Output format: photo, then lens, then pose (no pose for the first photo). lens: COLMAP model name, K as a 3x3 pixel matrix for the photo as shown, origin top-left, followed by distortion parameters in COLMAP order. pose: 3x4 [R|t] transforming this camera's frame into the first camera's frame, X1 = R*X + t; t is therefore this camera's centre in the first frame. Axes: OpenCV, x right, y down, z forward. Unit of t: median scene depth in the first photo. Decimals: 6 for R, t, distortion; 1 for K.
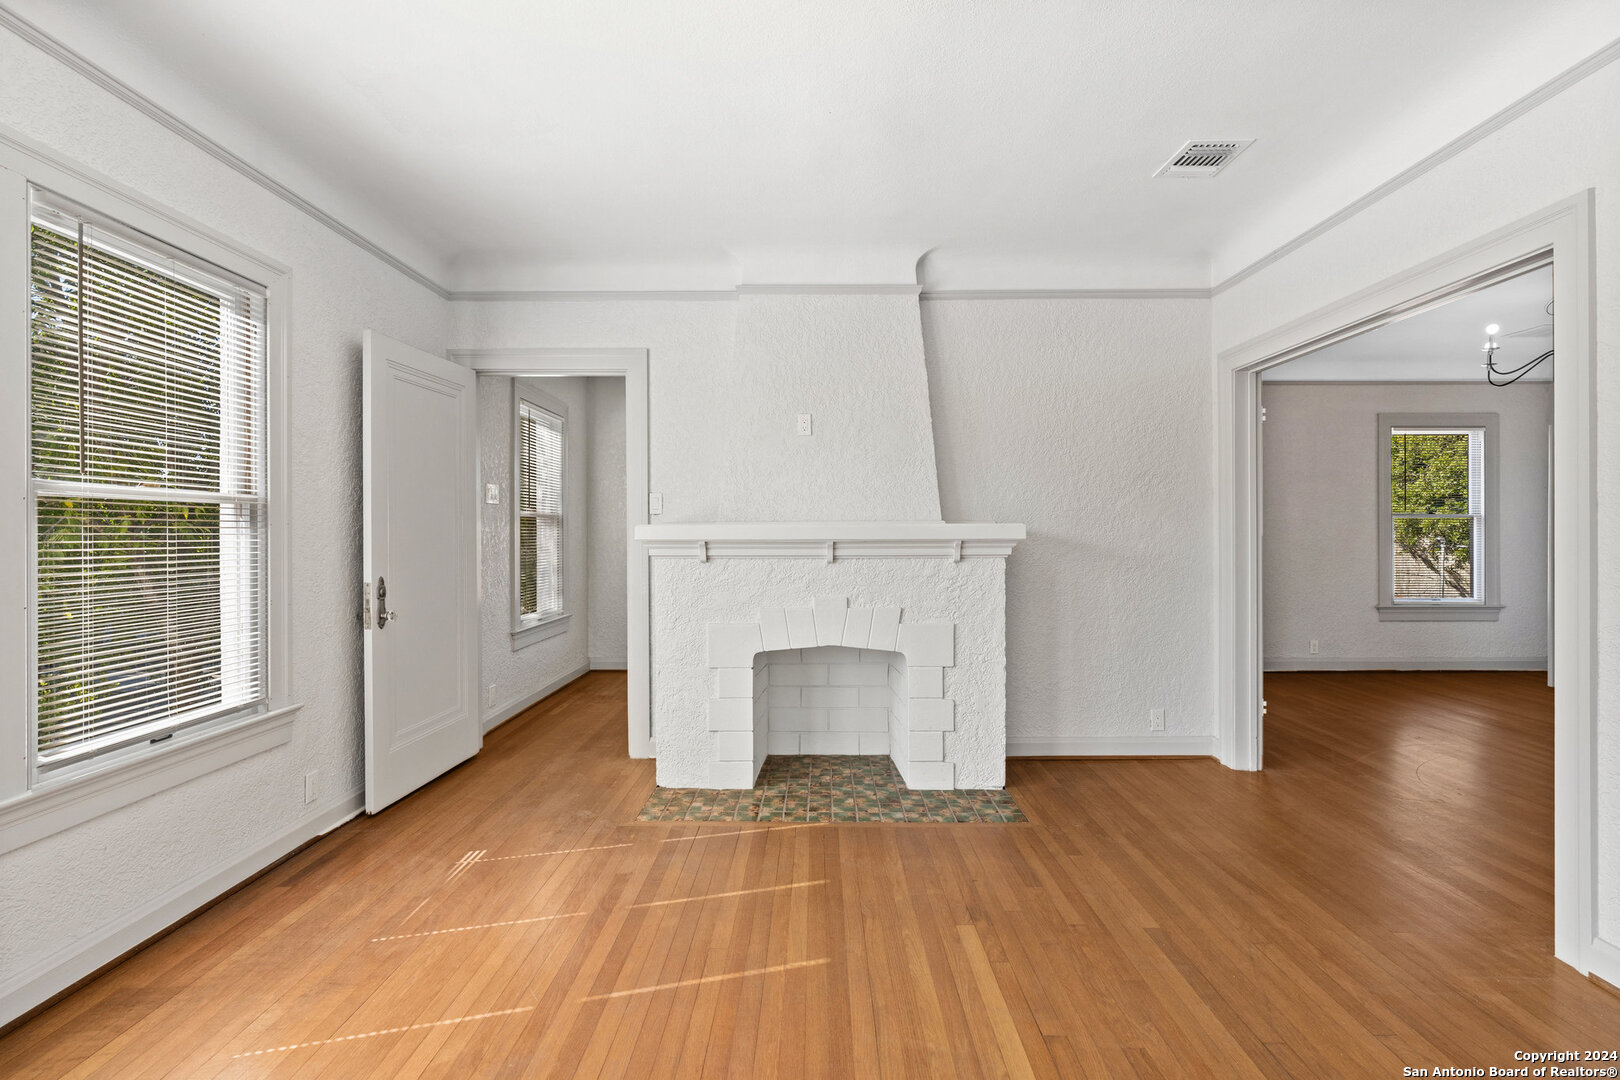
lens RADIAL K [[740.0, 0, 813.2], [0, 740.0, 530.8], [0, 0, 1]] dist [-0.009900, 0.004746]
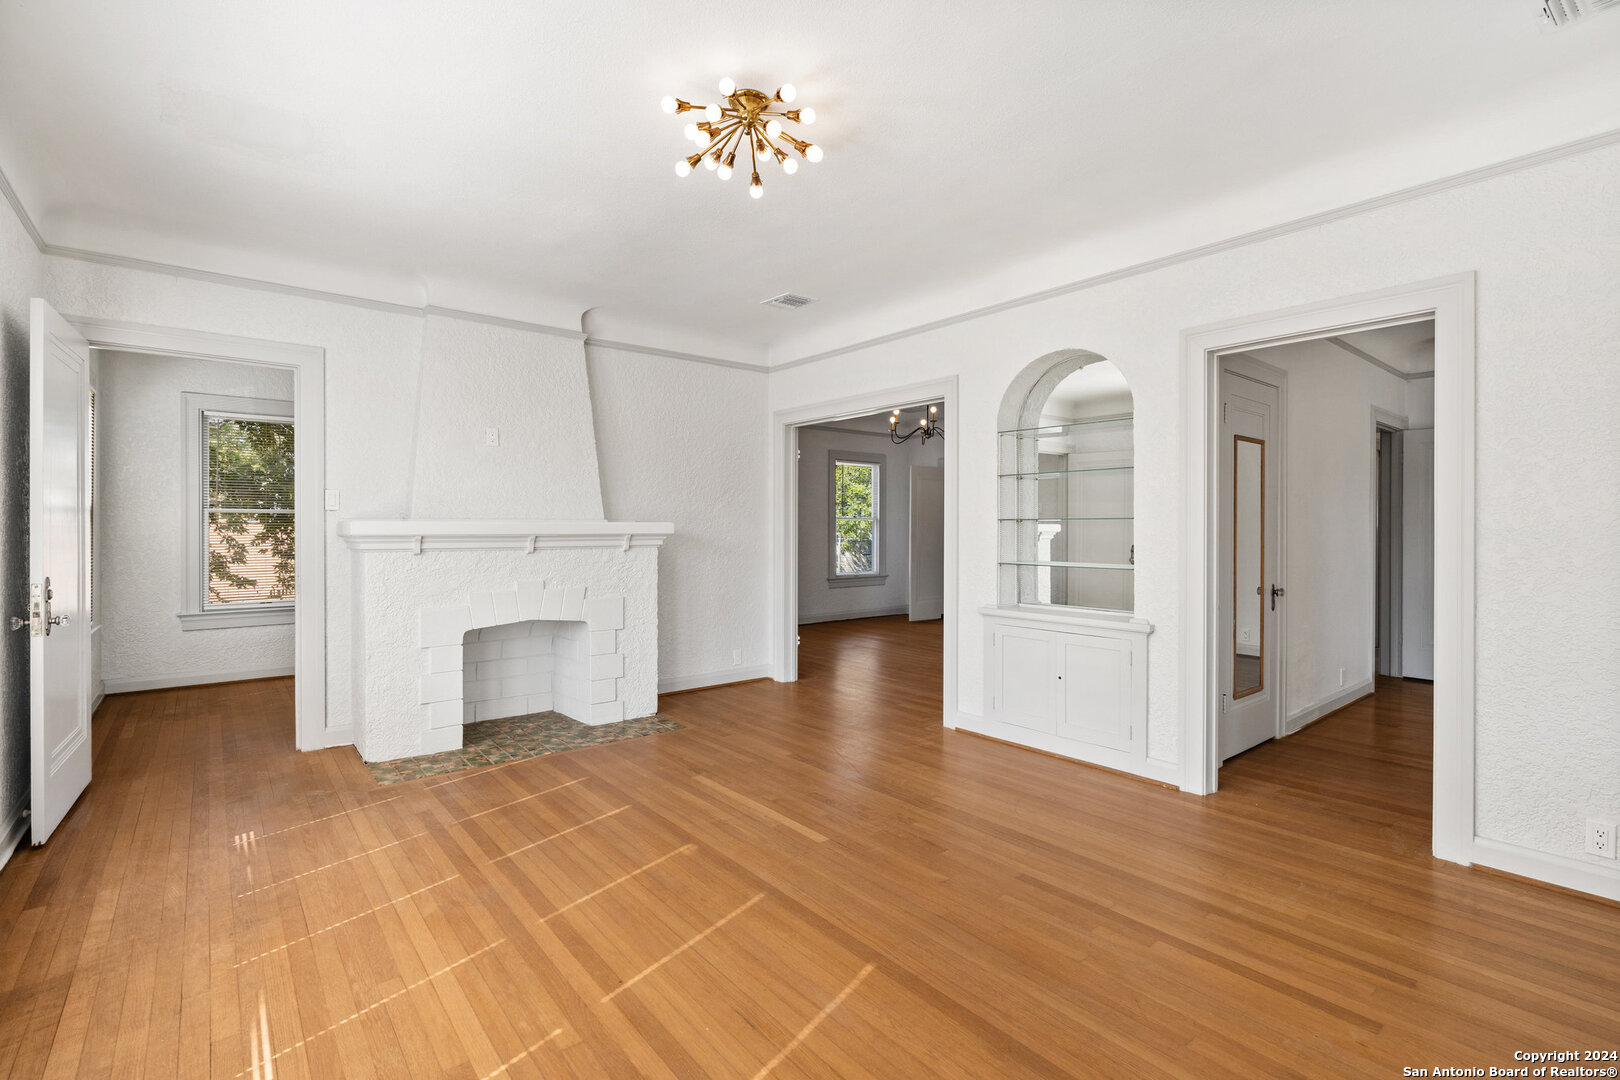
lens RADIAL K [[740.0, 0, 814.9], [0, 740.0, 534.1], [0, 0, 1]] dist [-0.009900, 0.004746]
pose [[0.766194, -0.001801, 0.642607, -0.421554], [-0.004515, 0.999956, 0.008187, -0.000963], [-0.642594, -0.009174, 0.766152, -0.259061]]
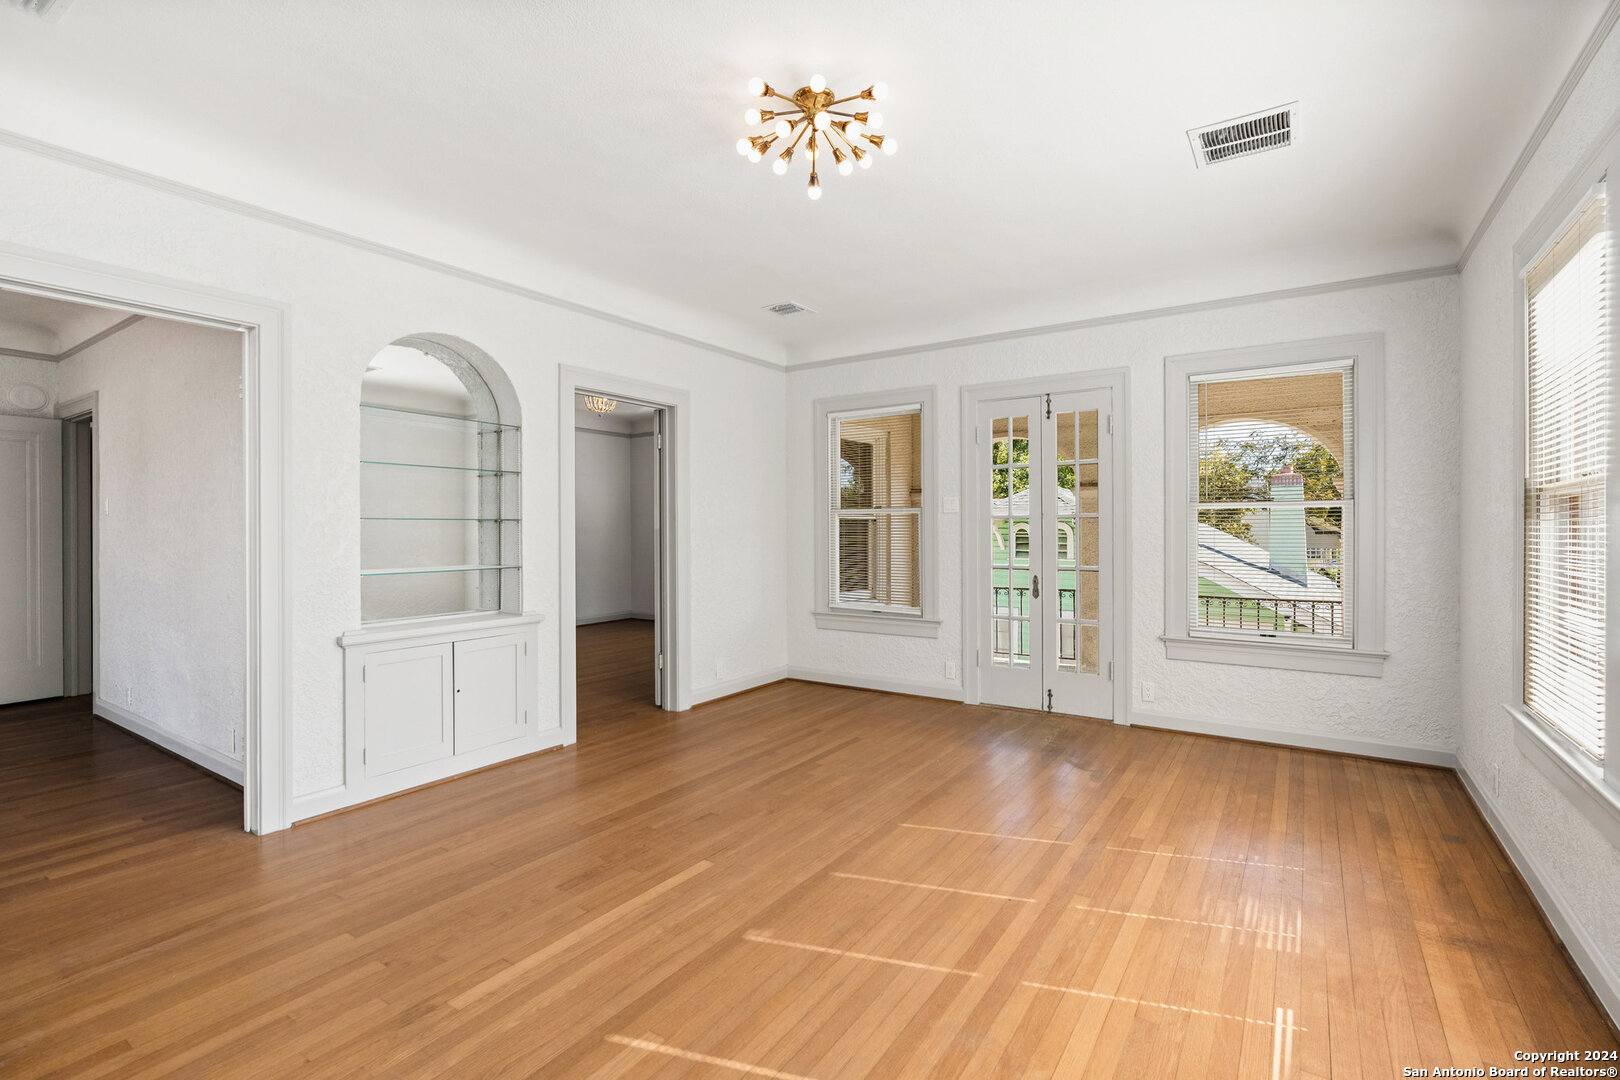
lens RADIAL K [[740.0, 0, 809.9], [0, 740.0, 529.0], [0, 0, 1]] dist [-0.009900, 0.004746]
pose [[-0.834731, 0.004095, 0.550643, -0.397122], [0.004159, 0.999991, -0.001131, 0.001472], [-0.550642, 0.001346, -0.834740, 0.996482]]
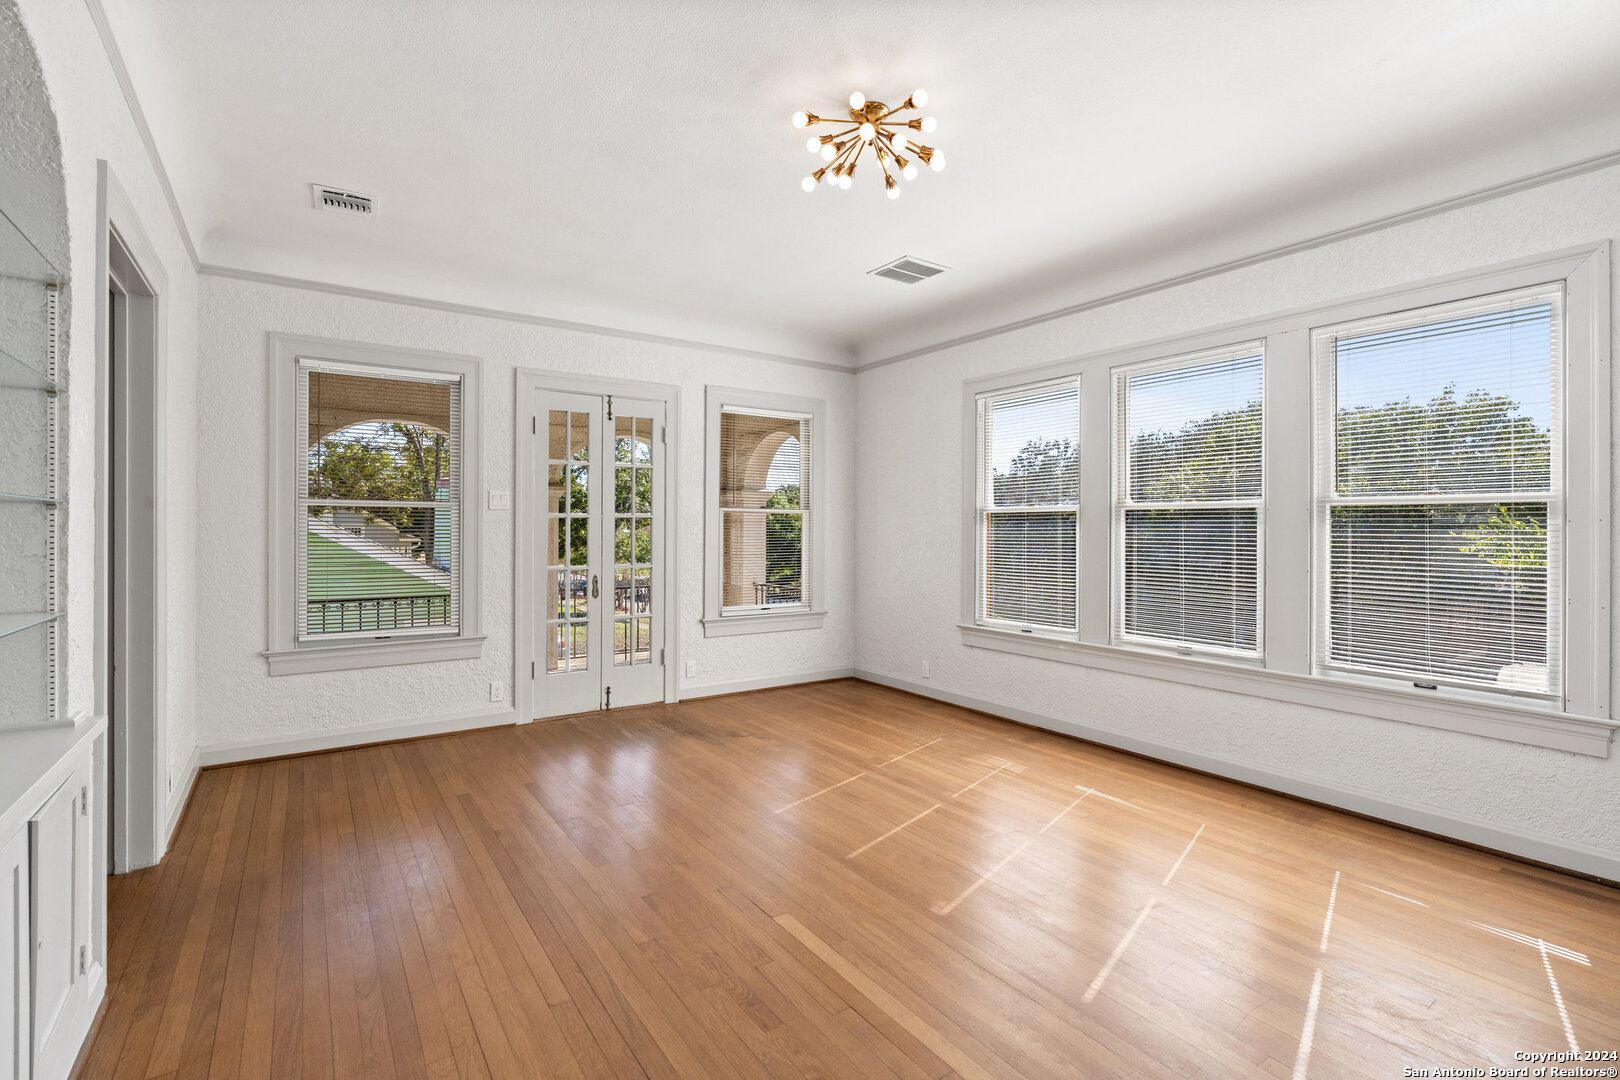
lens RADIAL K [[740.0, 0, 820.4], [0, 740.0, 530.1], [0, 0, 1]] dist [-0.009900, 0.004746]
pose [[-0.813066, 0.001787, -0.582169, 0.507980], [-0.000366, 0.999994, 0.003581, -0.000904], [0.582171, 0.003124, -0.813060, 0.969129]]
